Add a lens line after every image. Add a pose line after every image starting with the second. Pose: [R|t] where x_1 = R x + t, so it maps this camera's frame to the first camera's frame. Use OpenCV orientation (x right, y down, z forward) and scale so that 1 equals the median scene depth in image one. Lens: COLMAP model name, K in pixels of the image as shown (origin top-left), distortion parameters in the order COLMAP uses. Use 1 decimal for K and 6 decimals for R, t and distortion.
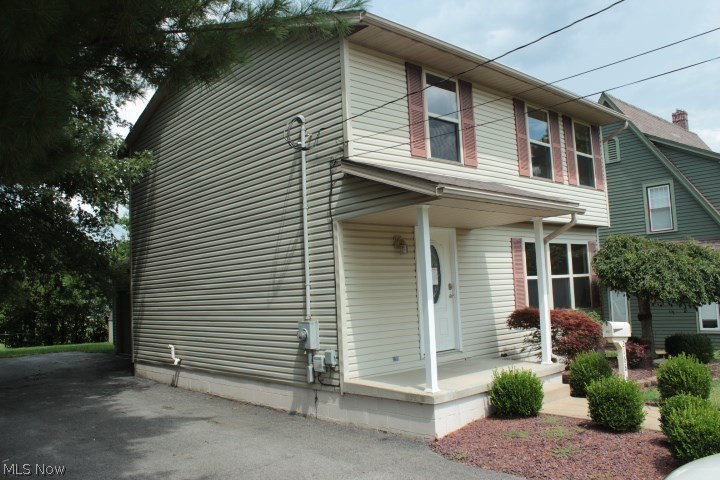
lens RADIAL K [[598.6, 0, 360.0], [0, 598.6, 239.7], [0, 0, 1]] dist [-0.154926, 0.119702]
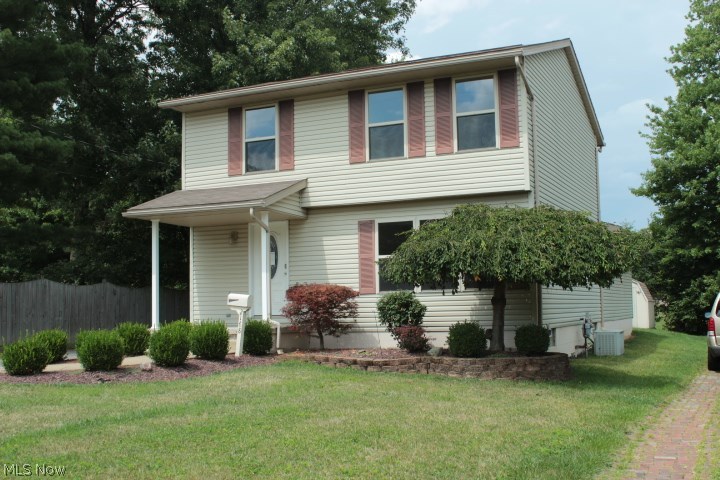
lens RADIAL K [[804.1, 0, 359.6], [0, 804.1, 240.7], [0, 0, 1]] dist [-0.007904, 0.000000]
pose [[0.380894, -0.037292, -0.923867, 1.739951], [0.082129, 0.996601, -0.006368, 0.046292], [0.920964, -0.073451, 0.382662, 0.467753]]
